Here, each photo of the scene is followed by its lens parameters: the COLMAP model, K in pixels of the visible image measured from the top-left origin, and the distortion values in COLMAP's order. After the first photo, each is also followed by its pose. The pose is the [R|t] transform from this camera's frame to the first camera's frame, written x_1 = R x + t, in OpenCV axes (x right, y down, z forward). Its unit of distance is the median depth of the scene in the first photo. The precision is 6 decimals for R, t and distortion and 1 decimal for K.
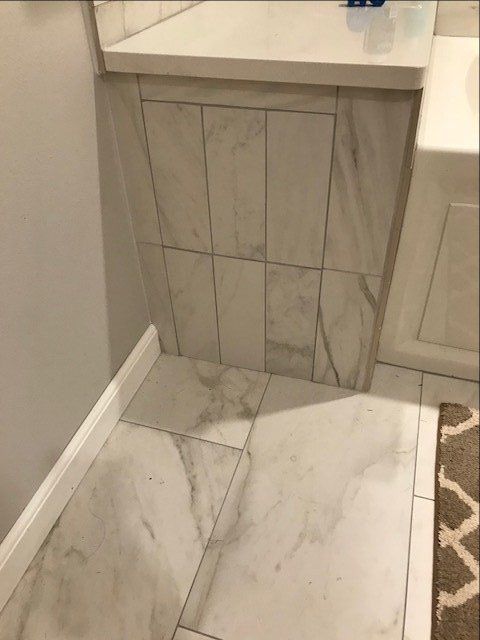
lens RADIAL K [[523.9, 0, 240.7], [0, 523.9, 322.1], [0, 0, 1]] dist [0.040415, -0.058668]
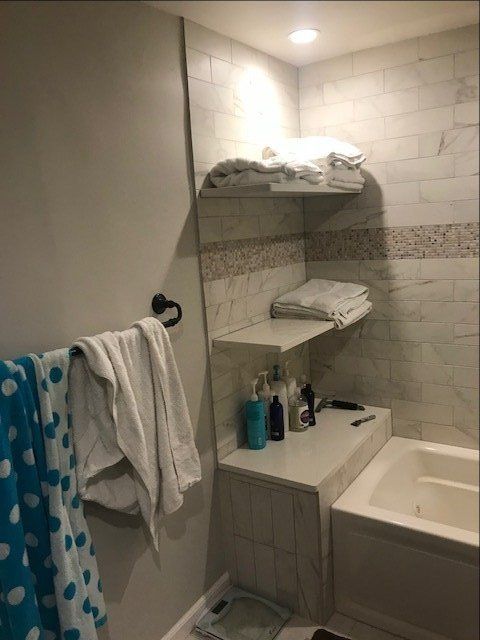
lens RADIAL K [[523.9, 0, 236.5], [0, 523.9, 325.8], [0, 0, 1]] dist [0.040415, -0.058668]
pose [[0.959715, 0.013311, -0.280661, 0.513130], [-0.143111, 0.882760, -0.447498, 0.083586], [0.241800, 0.469636, 0.849102, -1.438299]]
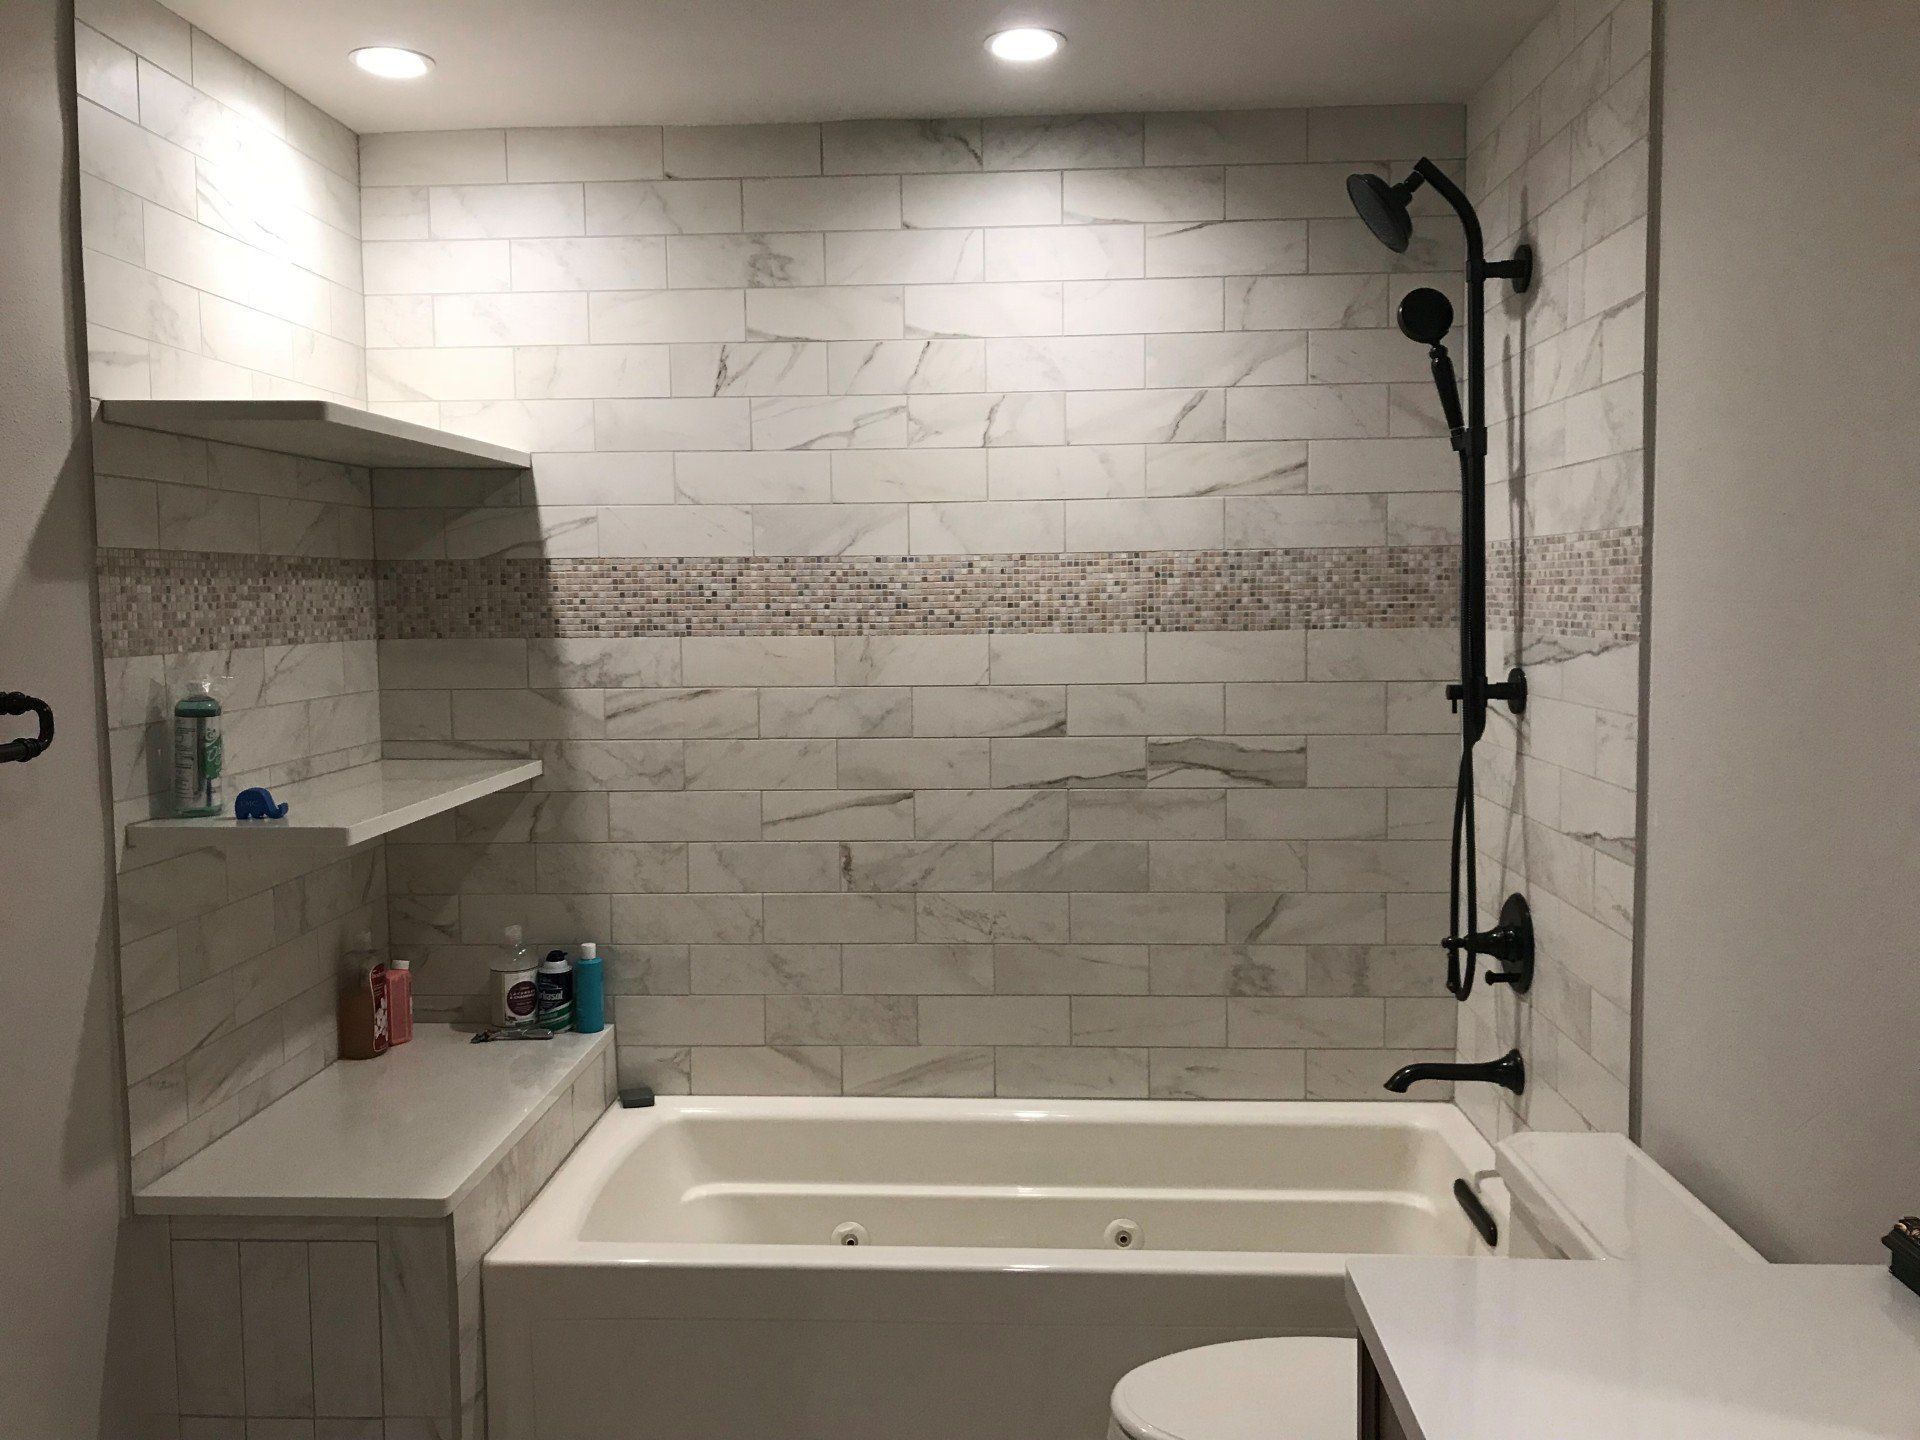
lens RADIAL K [[1571.6, 0, 949.4], [0, 1571.6, 705.4], [0, 0, 1]] dist [0.040415, -0.058668]
pose [[0.968282, -0.004276, 0.249822, 0.379156], [0.149186, 0.811957, -0.564331, 0.502258], [-0.200432, 0.583701, 0.786842, -1.715537]]
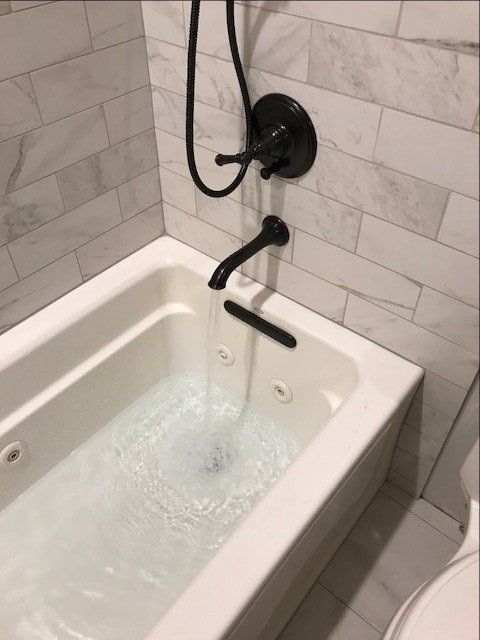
lens RADIAL K [[523.9, 0, 239.5], [0, 523.9, 316.8], [0, 0, 1]] dist [0.040415, -0.058668]
pose [[0.374864, -0.627303, 0.682618, 1.033957], [0.581526, 0.732548, 0.353838, -0.752990], [-0.722014, 0.264319, 0.639399, -0.007882]]
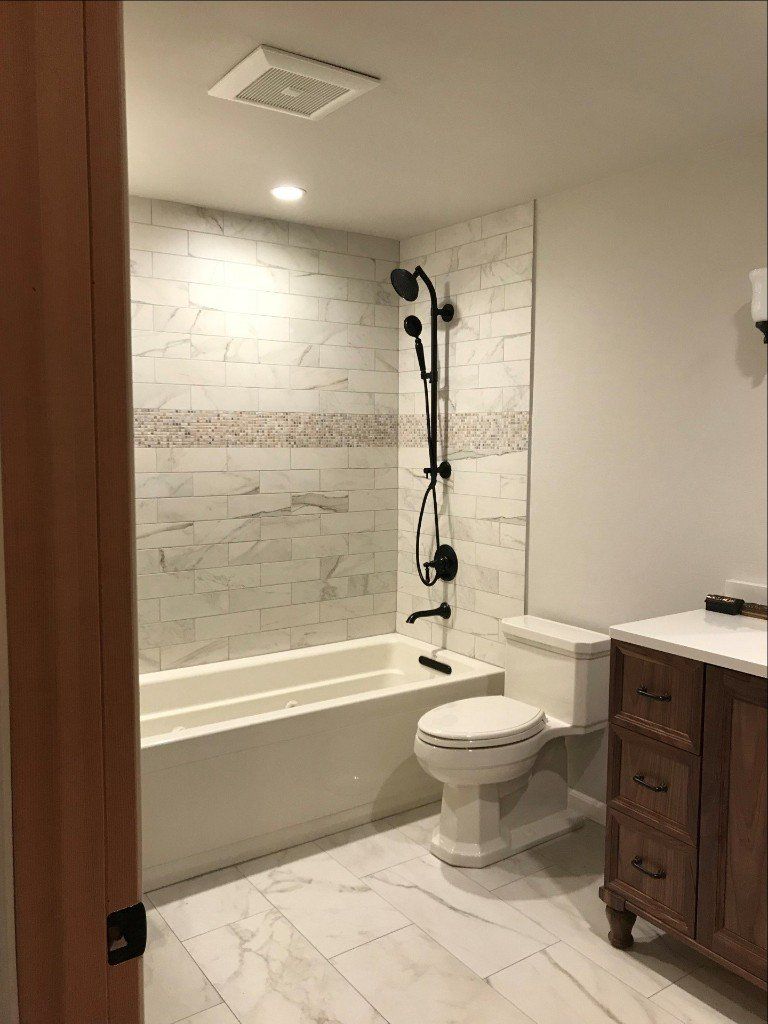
lens RADIAL K [[838.2, 0, 385.7], [0, 838.2, 512.4], [0, 0, 1]] dist [0.040415, -0.058668]
pose [[0.602241, -0.045455, 0.797019, -1.317756], [0.490304, 0.808951, -0.324346, 0.379348], [-0.630007, 0.586116, 0.509470, -1.475350]]
